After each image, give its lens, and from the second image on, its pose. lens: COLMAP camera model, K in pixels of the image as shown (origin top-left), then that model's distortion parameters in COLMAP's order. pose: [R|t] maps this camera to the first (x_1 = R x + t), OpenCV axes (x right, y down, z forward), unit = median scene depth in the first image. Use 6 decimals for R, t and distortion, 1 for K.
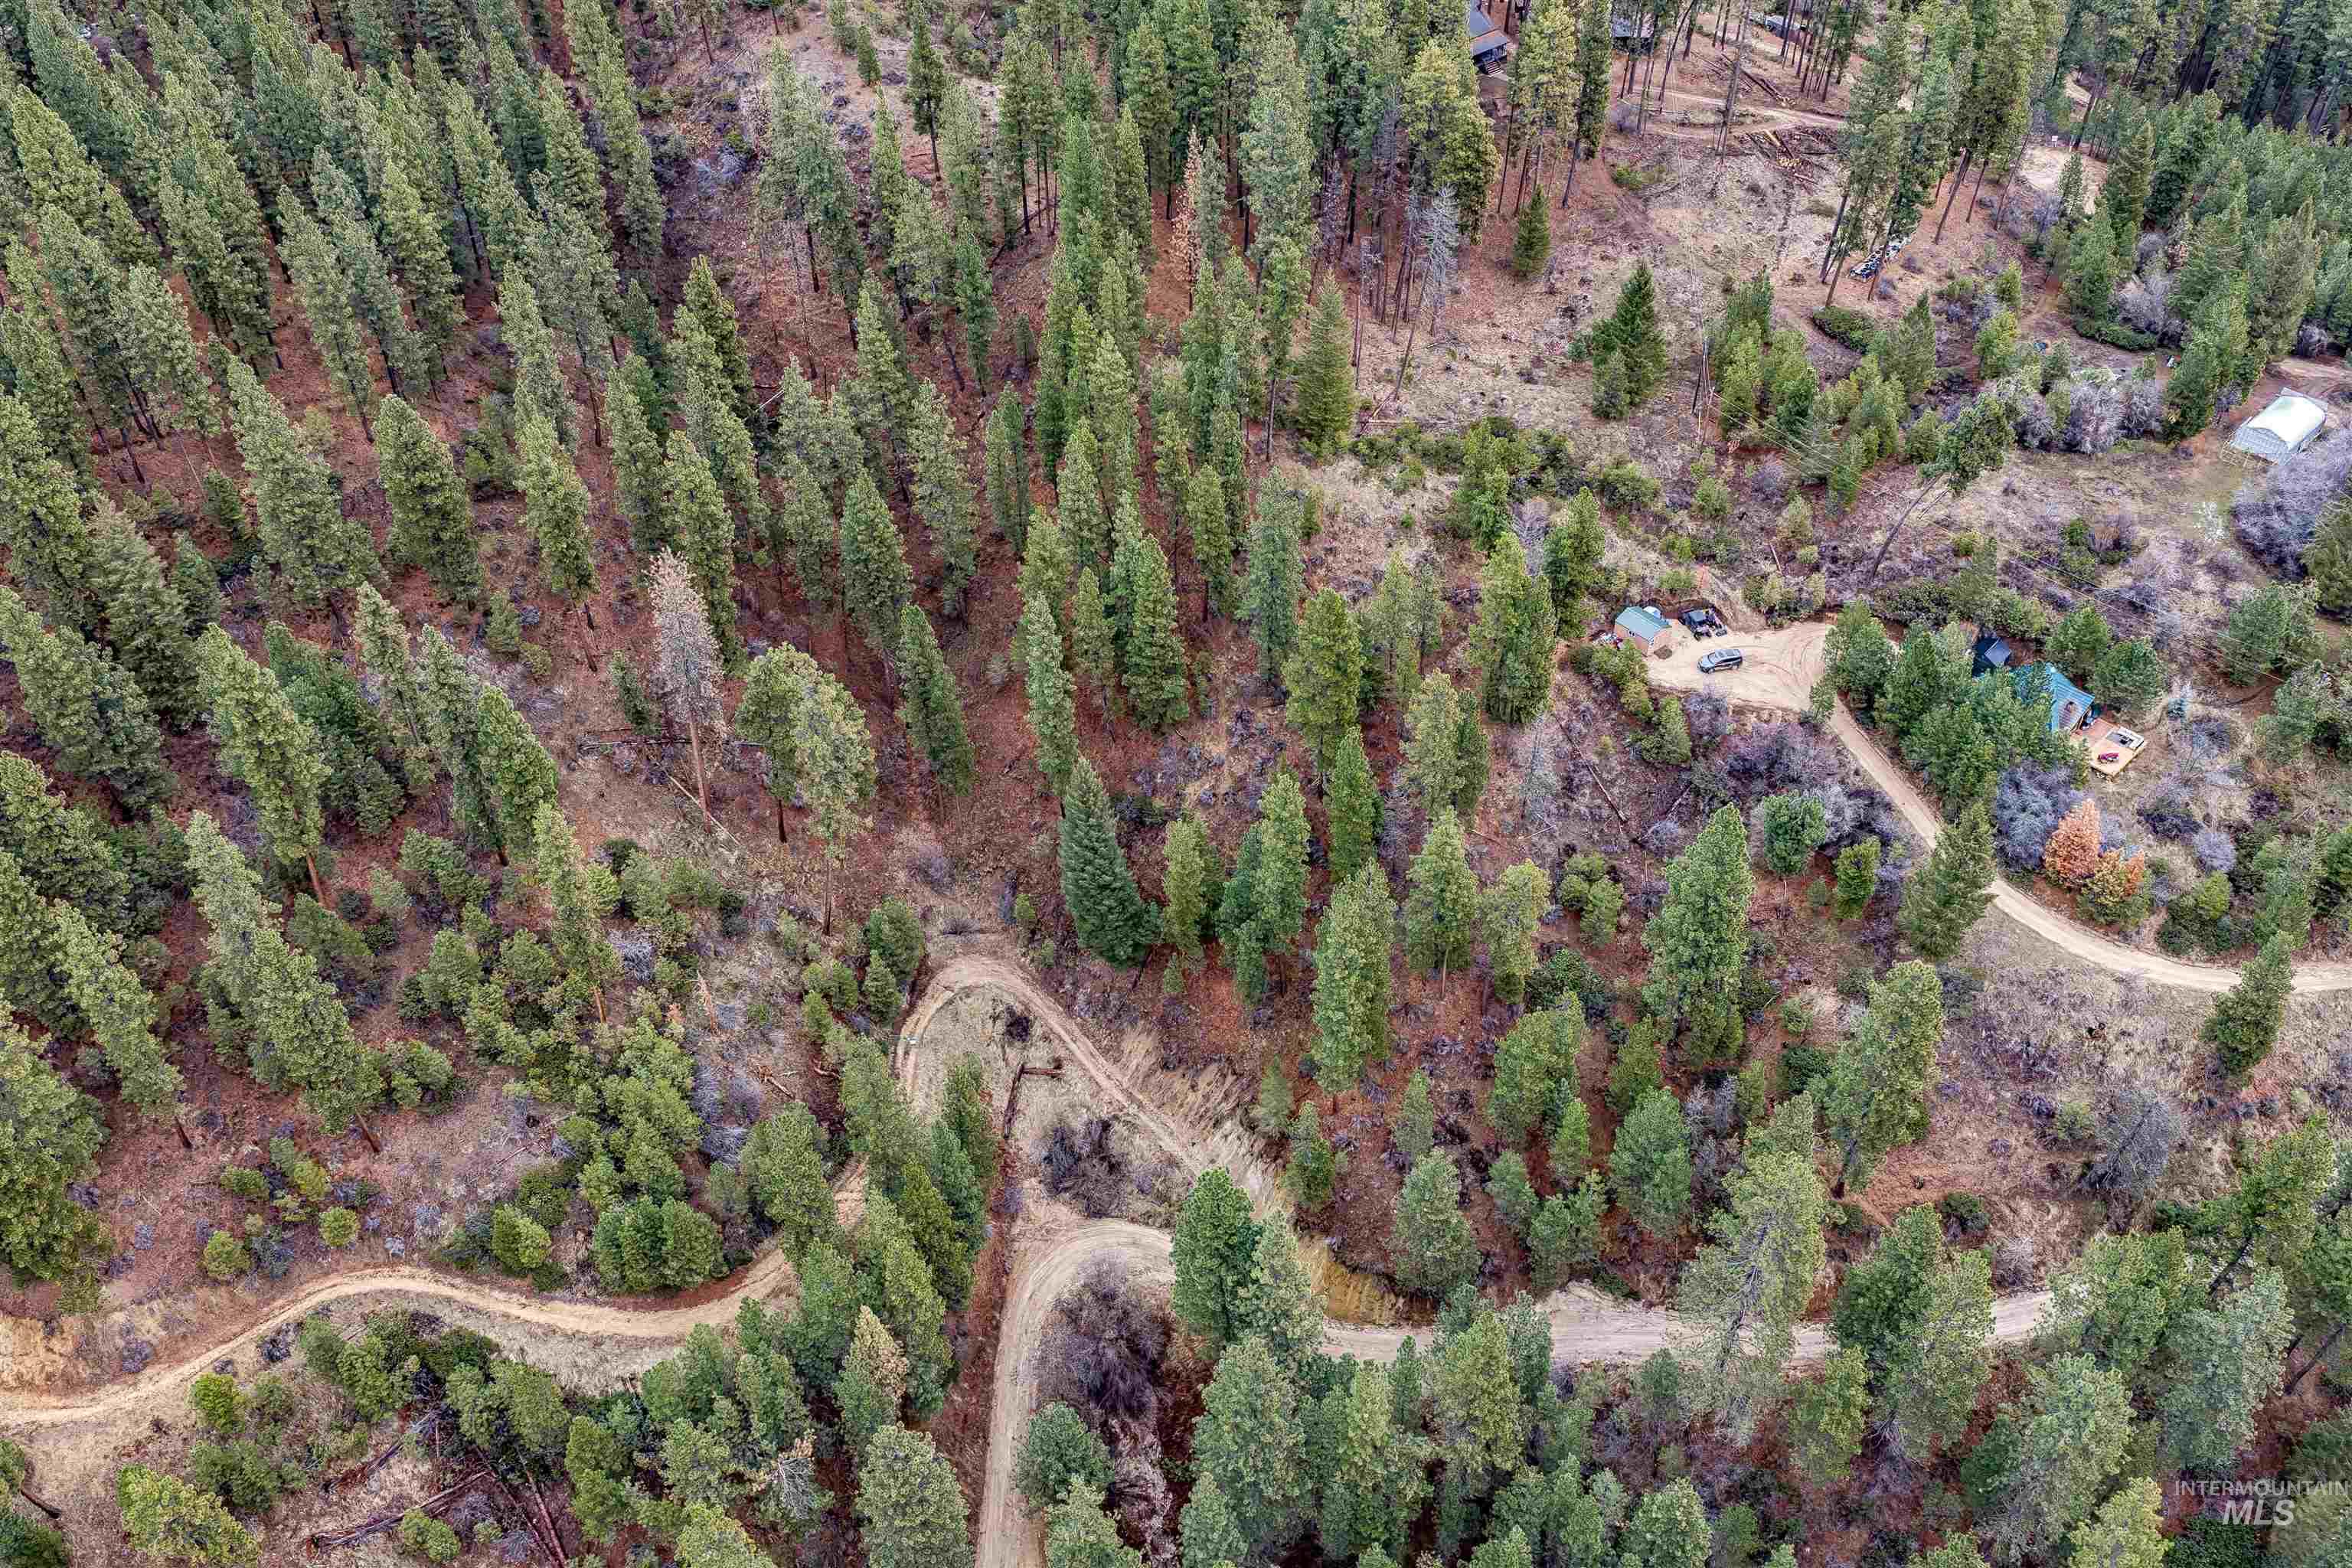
lens RADIAL K [[1946.2, 0, 1176.0], [0, 1946.2, 784.0], [0, 0, 1]] dist [0.016027, -0.030027]
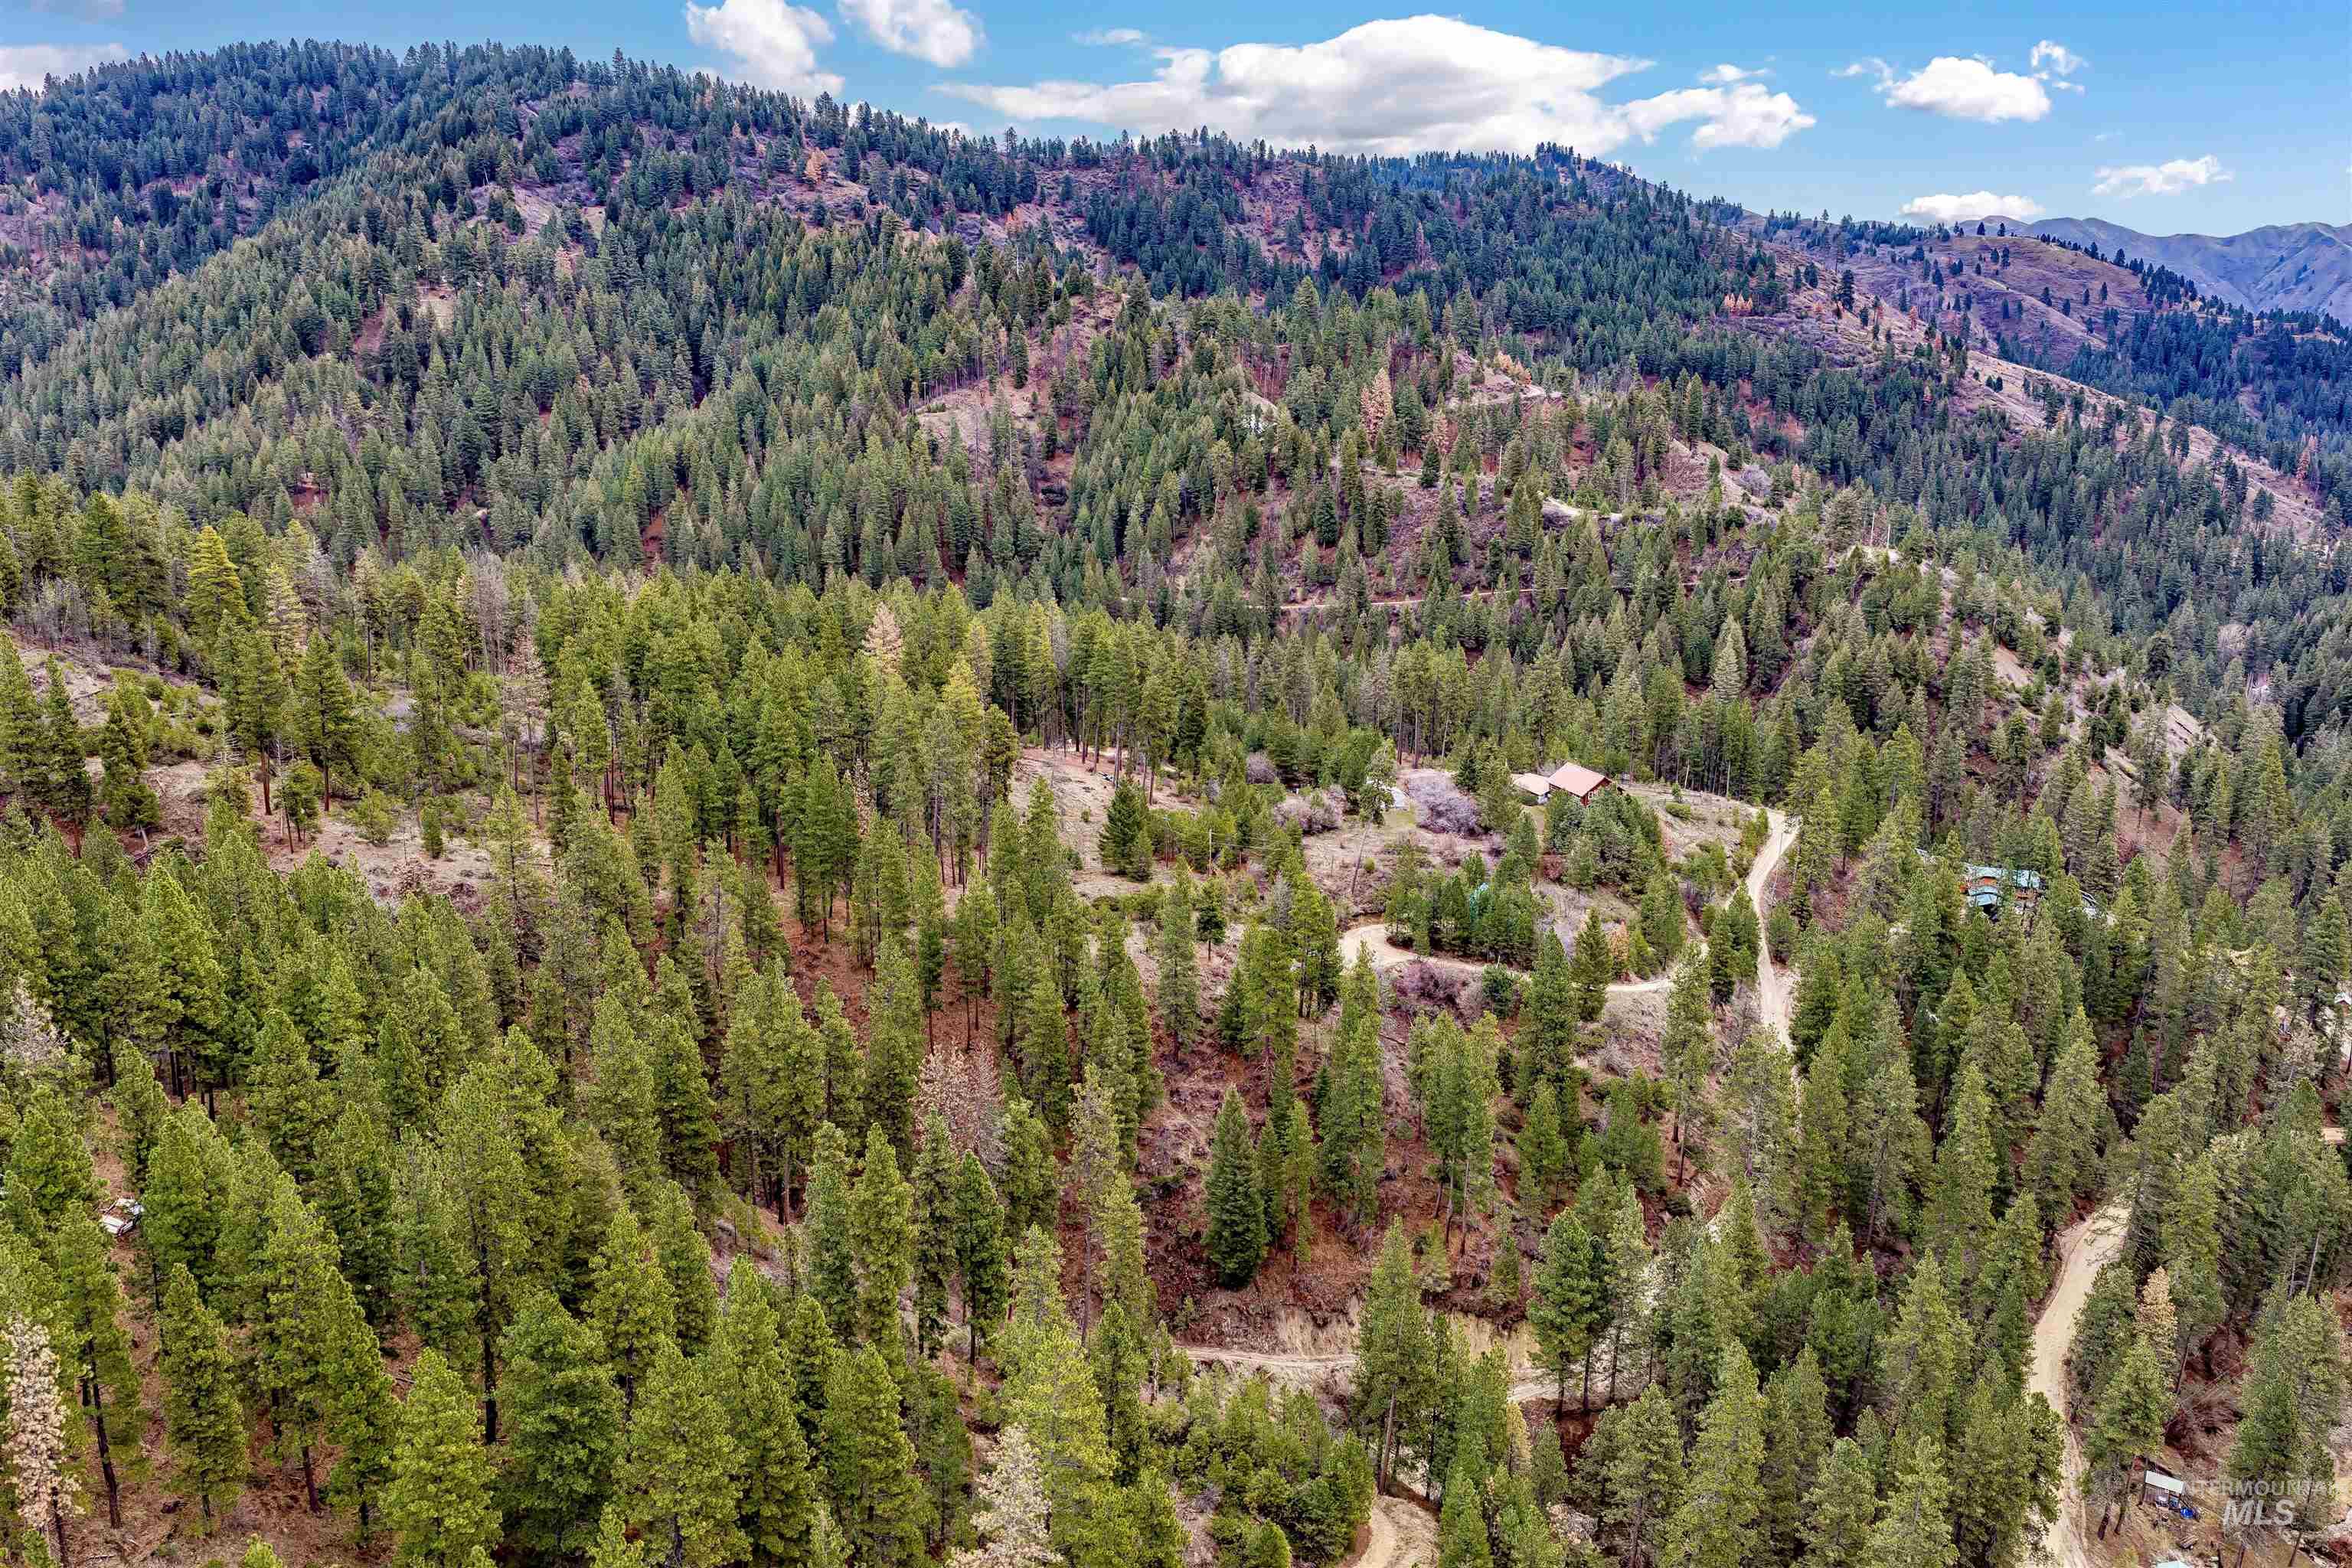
lens RADIAL K [[1946.2, 0, 1176.0], [0, 1946.2, 784.0], [0, 0, 1]] dist [0.016027, -0.030027]
pose [[0.582281, -0.192396, 0.789894, -1.007591], [0.538689, 0.819001, -0.197615, 0.056215], [-0.608904, 0.540575, 0.580530, 0.131025]]
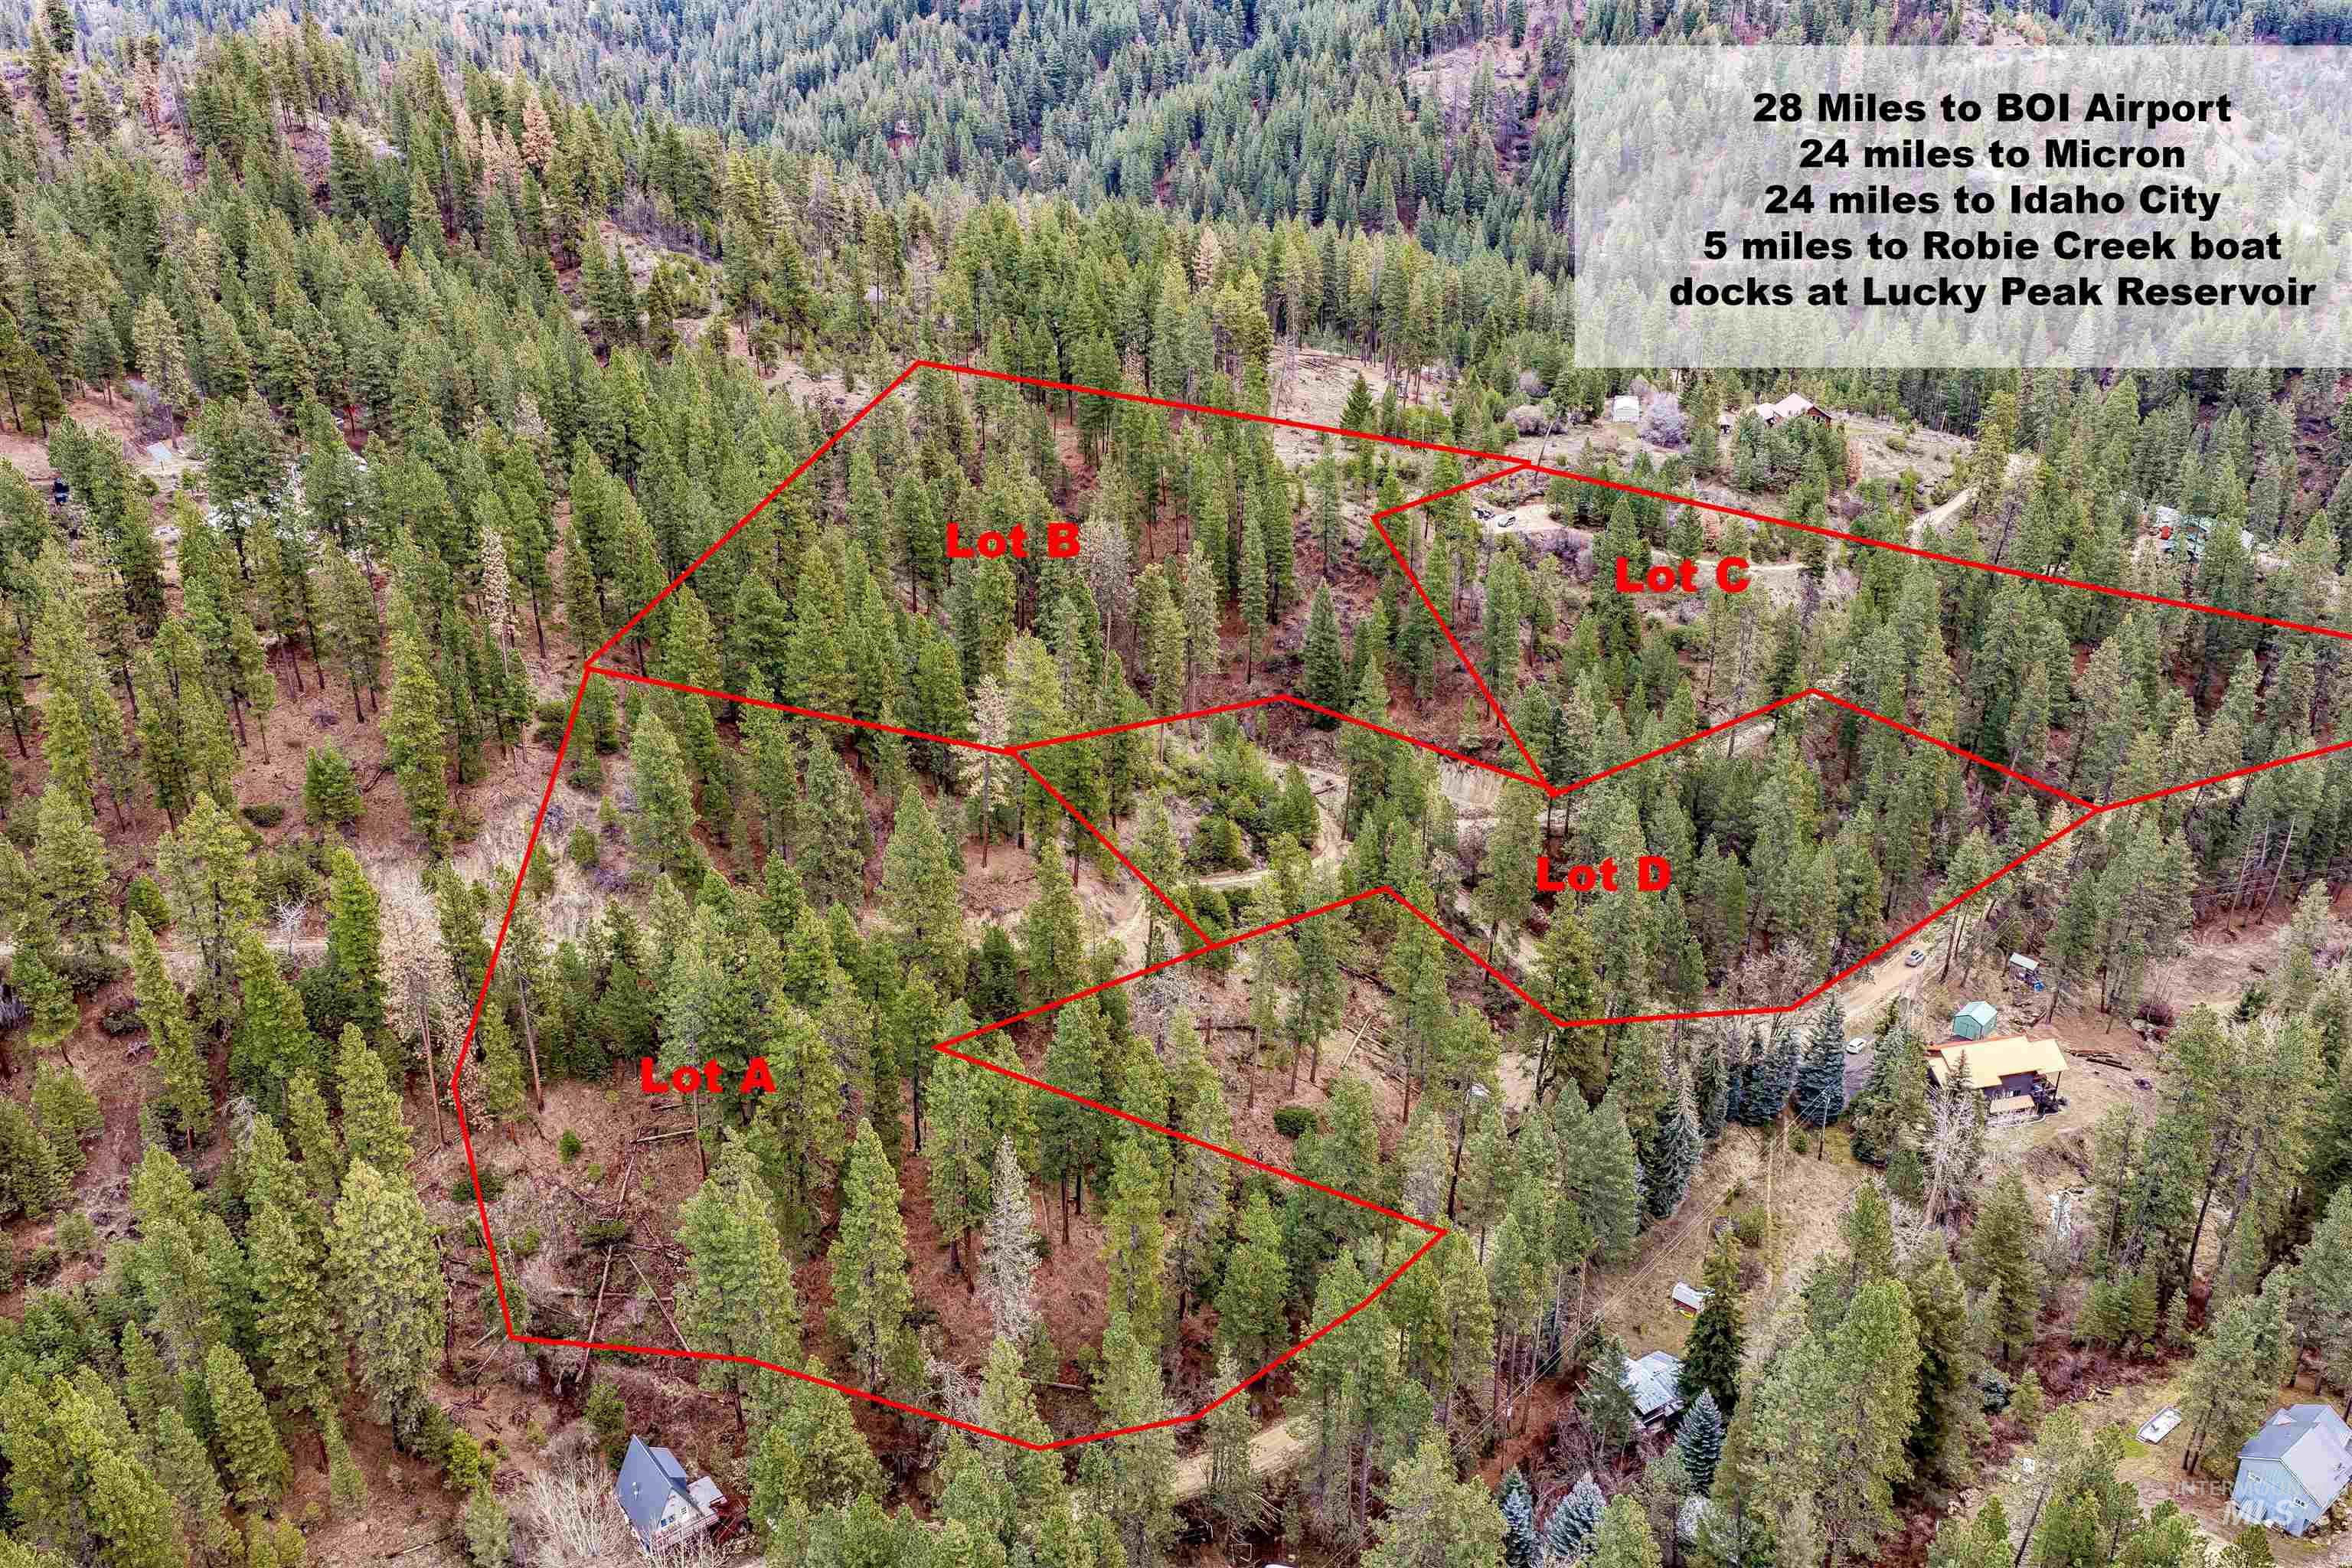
lens RADIAL K [[1946.2, 0, 1176.0], [0, 1946.2, 784.0], [0, 0, 1]] dist [0.016027, -0.030027]
pose [[0.817047, -0.231001, 0.528273, -1.104881], [0.388646, 0.897449, -0.208663, 0.461350], [-0.425896, 0.375798, 0.823036, -0.364198]]
